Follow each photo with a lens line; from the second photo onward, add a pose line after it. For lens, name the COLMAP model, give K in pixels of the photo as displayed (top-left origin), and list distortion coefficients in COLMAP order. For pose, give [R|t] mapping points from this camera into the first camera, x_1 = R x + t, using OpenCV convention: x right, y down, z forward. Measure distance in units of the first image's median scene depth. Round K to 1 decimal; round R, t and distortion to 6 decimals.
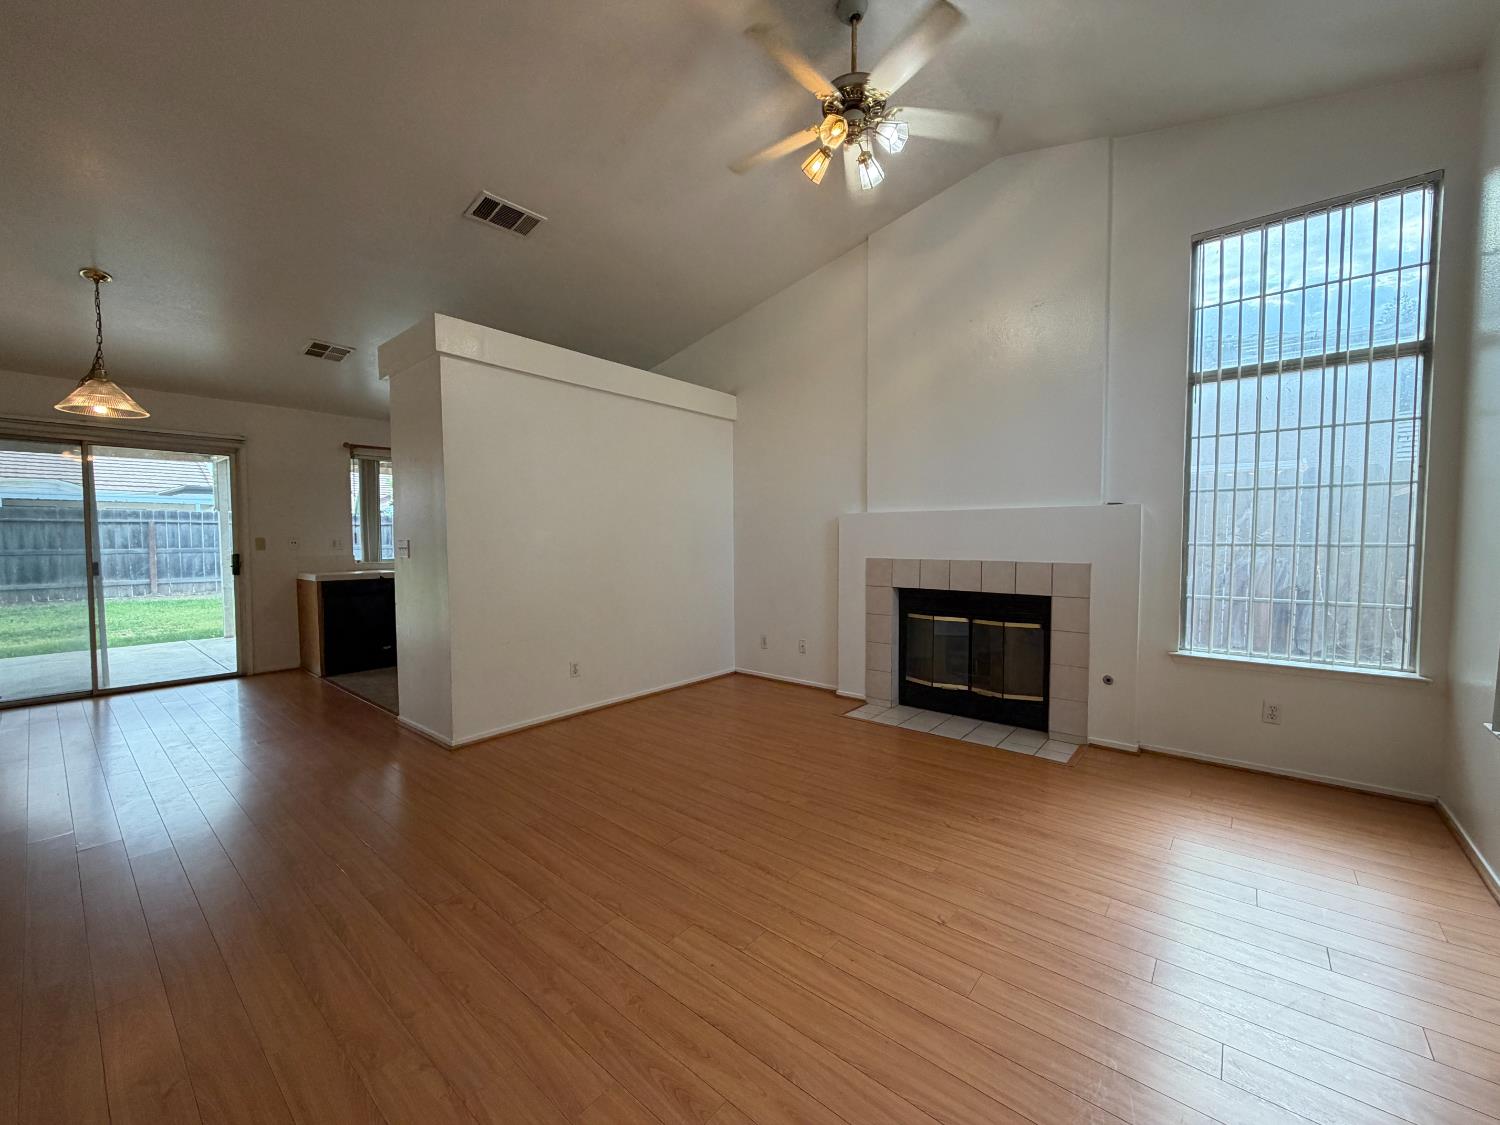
lens RADIAL K [[591.6, 0, 750.0], [0, 591.6, 562.5], [0, 0, 1]] dist [0.000112, -0.003479]
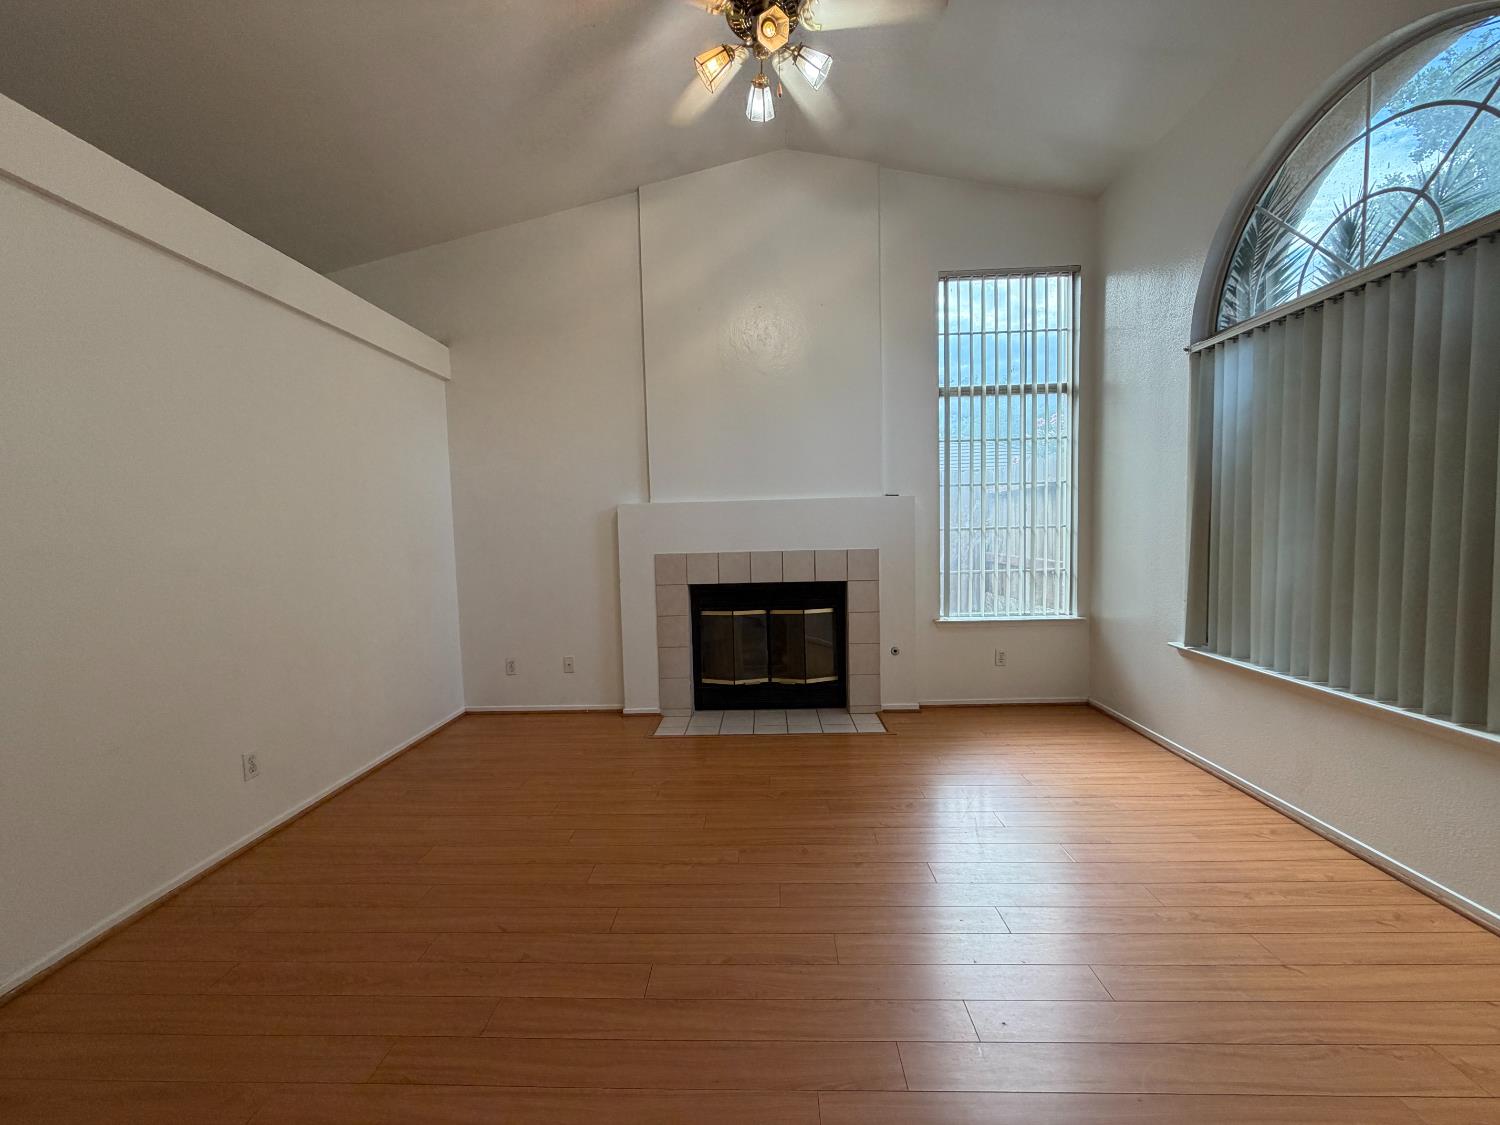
lens RADIAL K [[591.6, 0, 750.0], [0, 591.6, 562.5], [0, 0, 1]] dist [0.000112, -0.003479]
pose [[0.789436, -0.053902, 0.611461, -0.266852], [0.049586, 0.998481, 0.024001, -0.010327], [-0.611827, 0.011373, 0.790910, 0.244360]]
